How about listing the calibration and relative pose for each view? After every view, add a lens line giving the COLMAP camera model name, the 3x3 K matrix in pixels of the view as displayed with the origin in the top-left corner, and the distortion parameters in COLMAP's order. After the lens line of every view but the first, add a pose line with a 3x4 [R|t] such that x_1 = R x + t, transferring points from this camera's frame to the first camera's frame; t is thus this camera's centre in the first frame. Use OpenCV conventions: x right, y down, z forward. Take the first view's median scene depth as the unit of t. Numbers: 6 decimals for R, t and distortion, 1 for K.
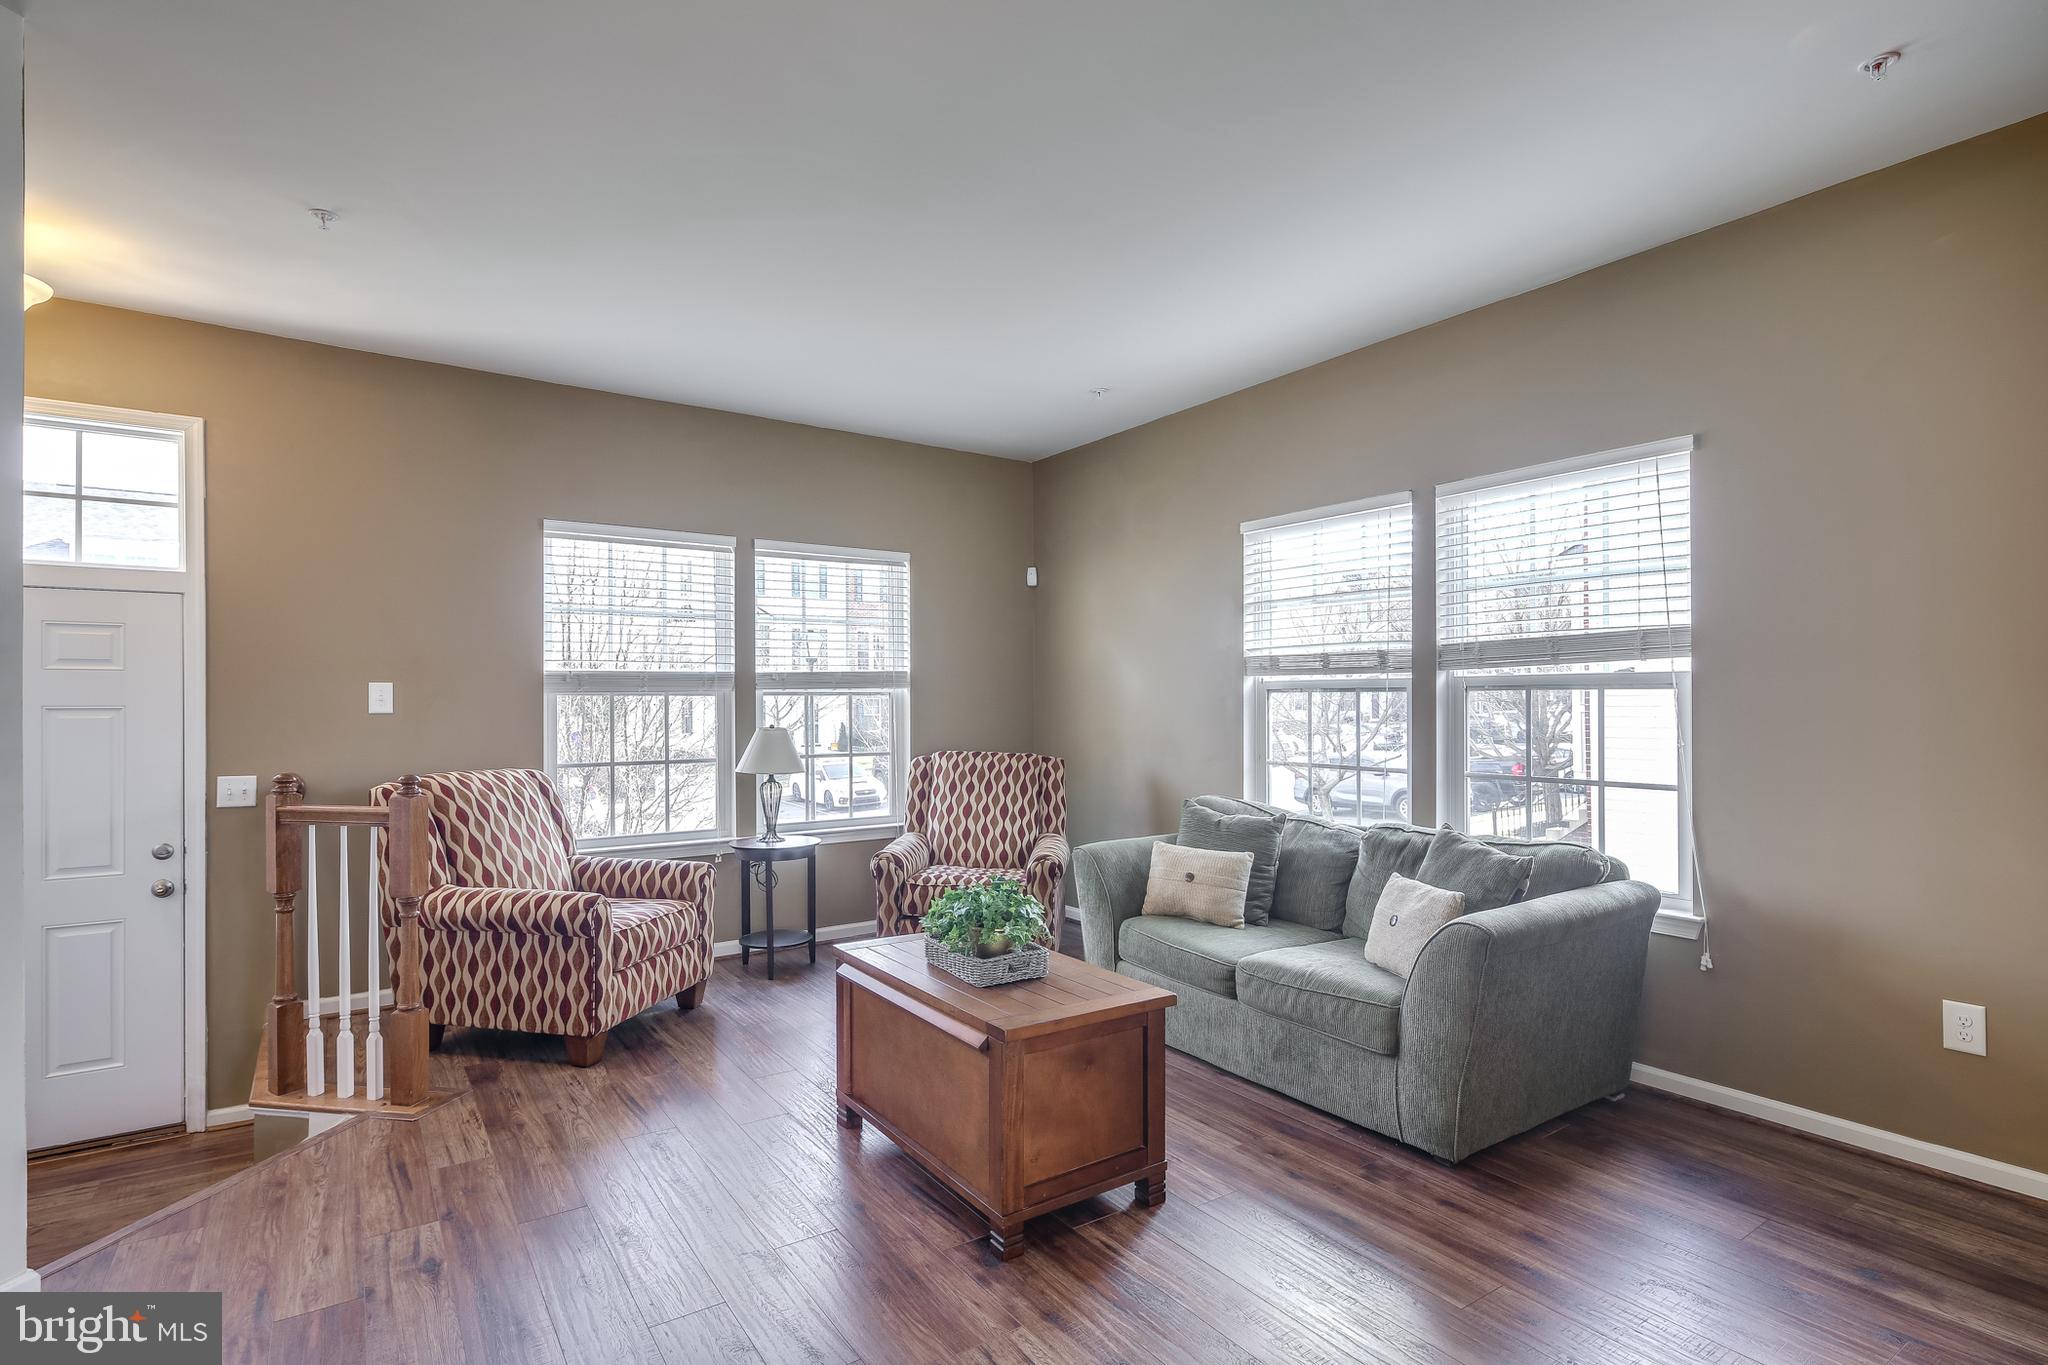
lens RADIAL K [[1002.2, 0, 1030.1], [0, 1002.2, 709.2], [0, 0, 1]] dist [-0.002398, -0.000868]
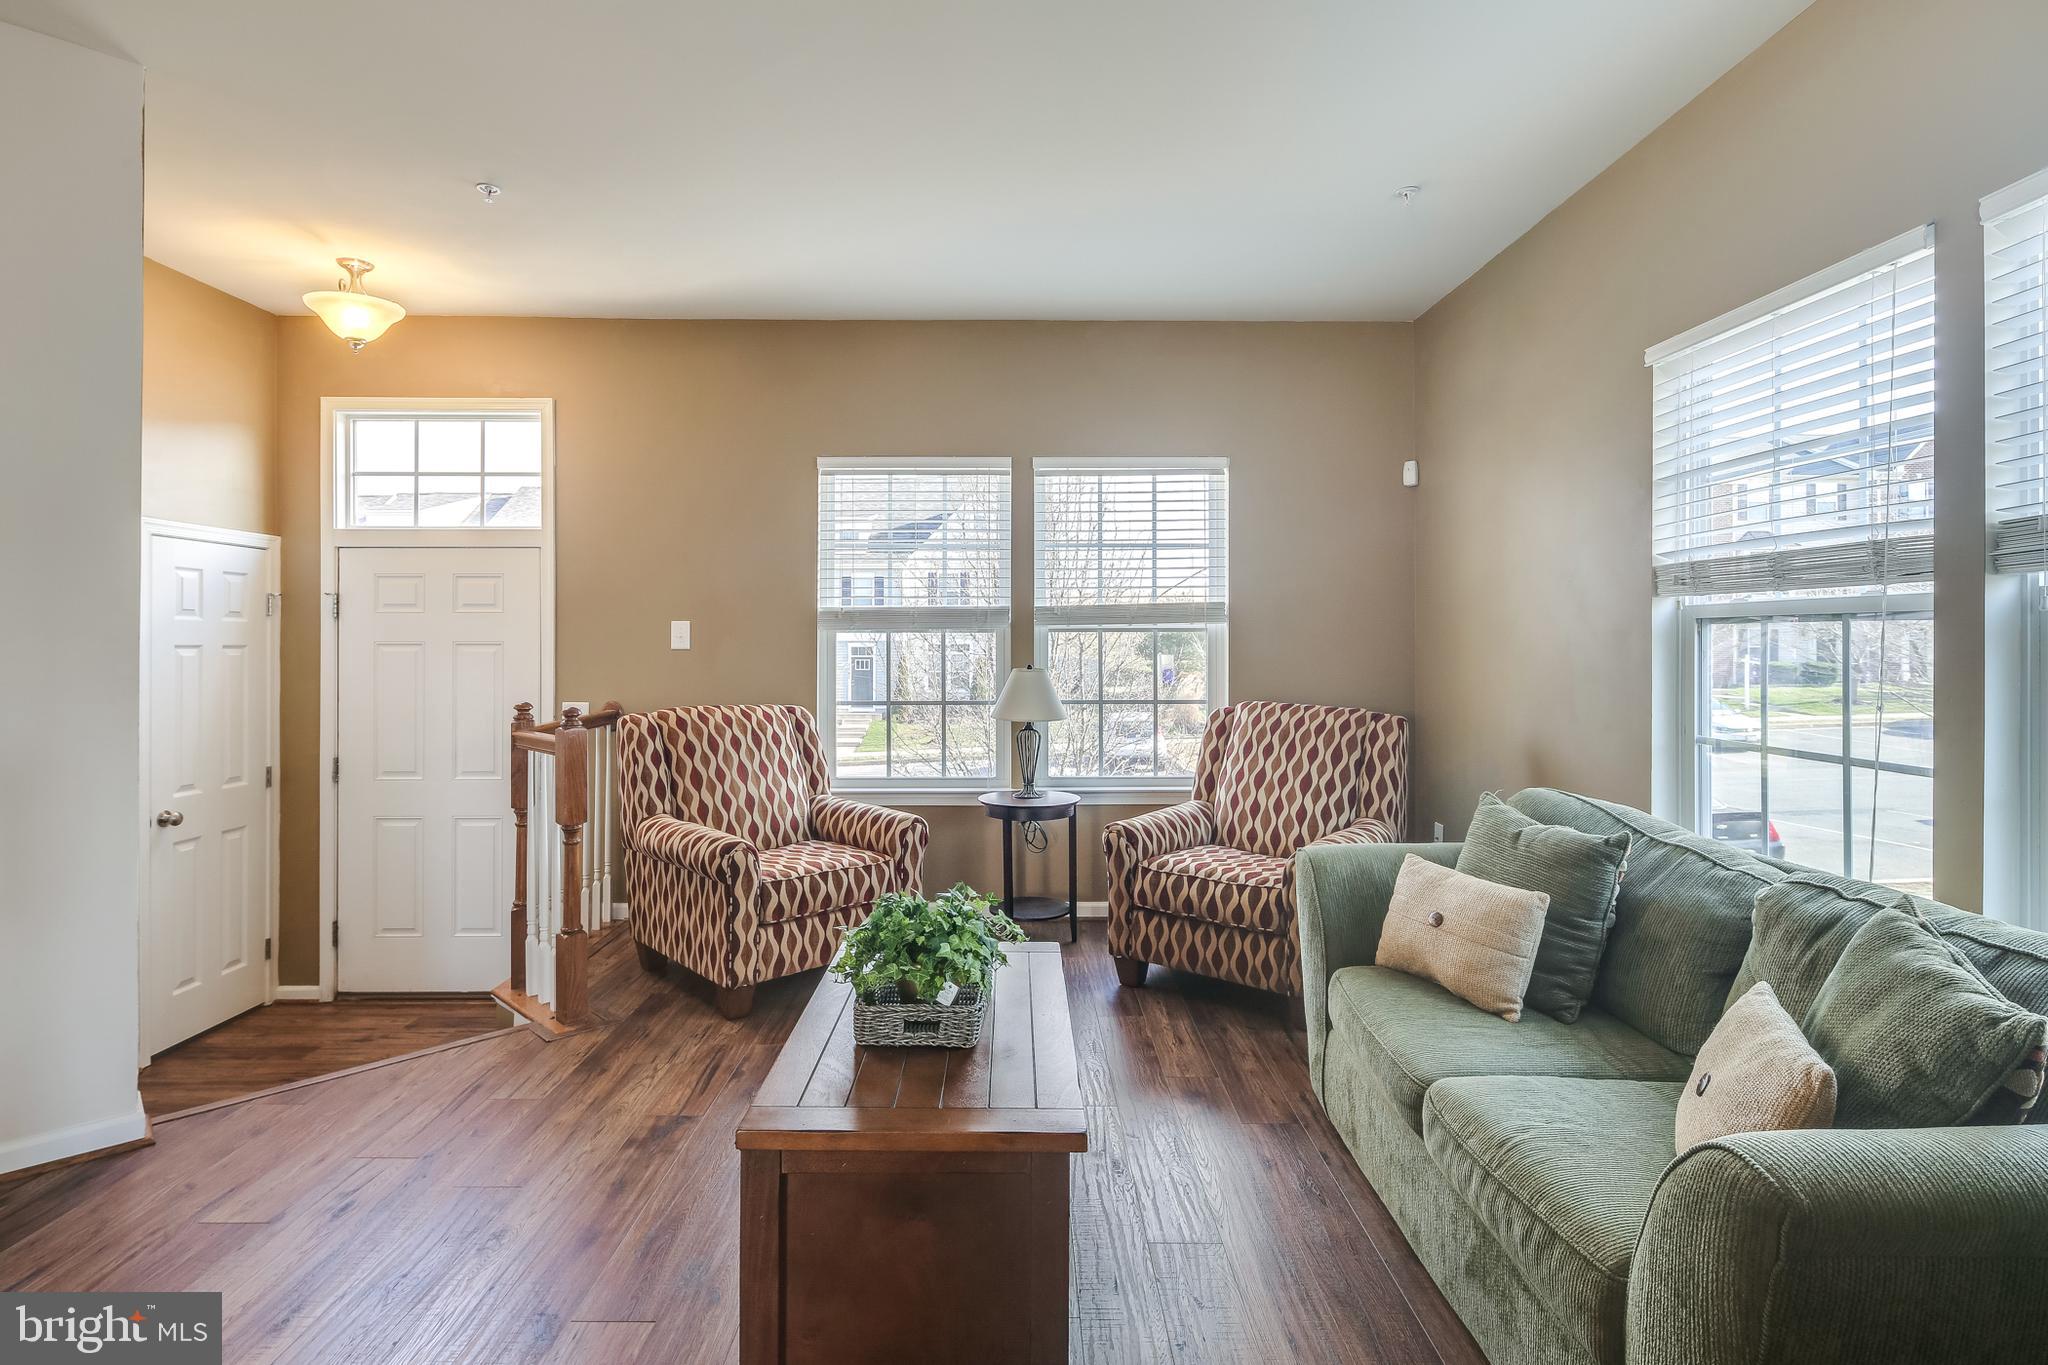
lens RADIAL K [[1010.0, 0, 1015.6], [0, 1010.0, 638.4], [0, 0, 1]] dist [0.000862, -0.000296]
pose [[0.821291, -0.000217, -0.570509, 0.256689], [-0.004955, 0.999959, -0.007514, -0.001076], [0.570488, 0.008998, 0.821257, 0.278571]]
